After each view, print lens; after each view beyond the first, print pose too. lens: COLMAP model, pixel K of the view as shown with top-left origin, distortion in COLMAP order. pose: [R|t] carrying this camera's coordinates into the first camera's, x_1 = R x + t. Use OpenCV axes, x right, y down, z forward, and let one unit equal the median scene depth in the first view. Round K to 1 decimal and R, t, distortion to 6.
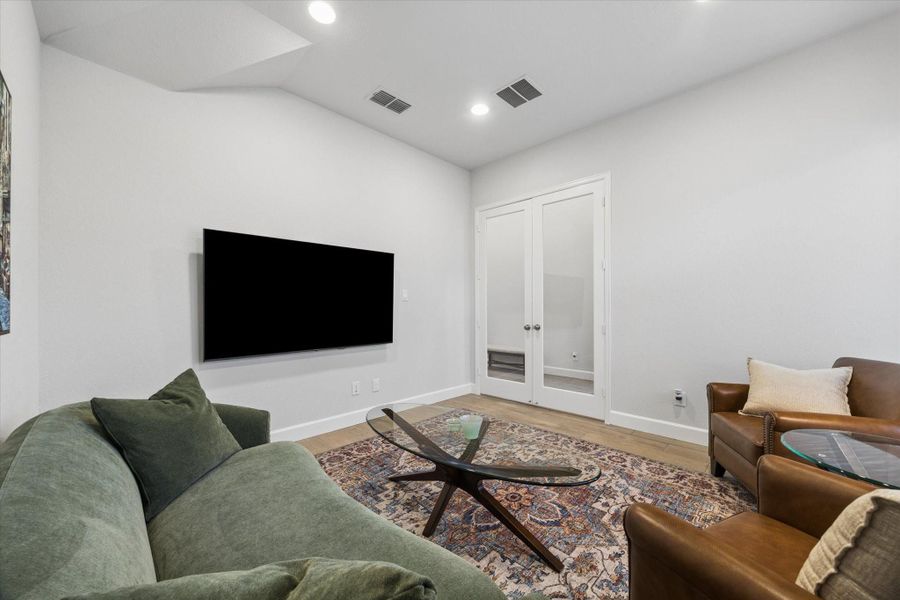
lens RADIAL K [[340.2, 0, 449.7], [0, 340.2, 304.5], [0, 0, 1]] dist [0.000034, 0.000012]
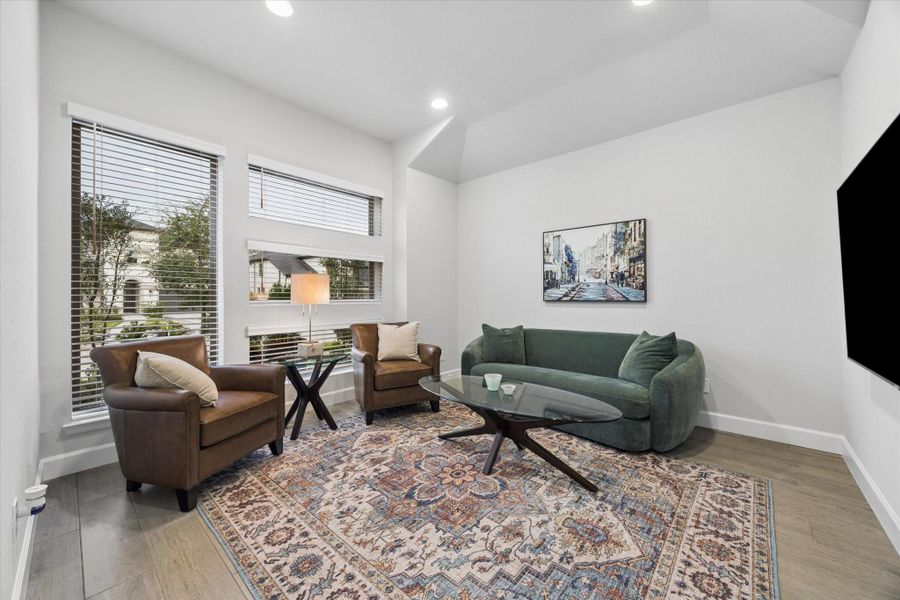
lens RADIAL K [[340.2, 0, 449.7], [0, 340.2, 297.7], [0, 0, 1]] dist [0.000034, 0.000012]
pose [[-0.998544, 0.007337, -0.053450, 0.233992], [0.007921, 0.999911, -0.010723, 0.032510], [0.053367, -0.011131, -0.998513, 1.805839]]
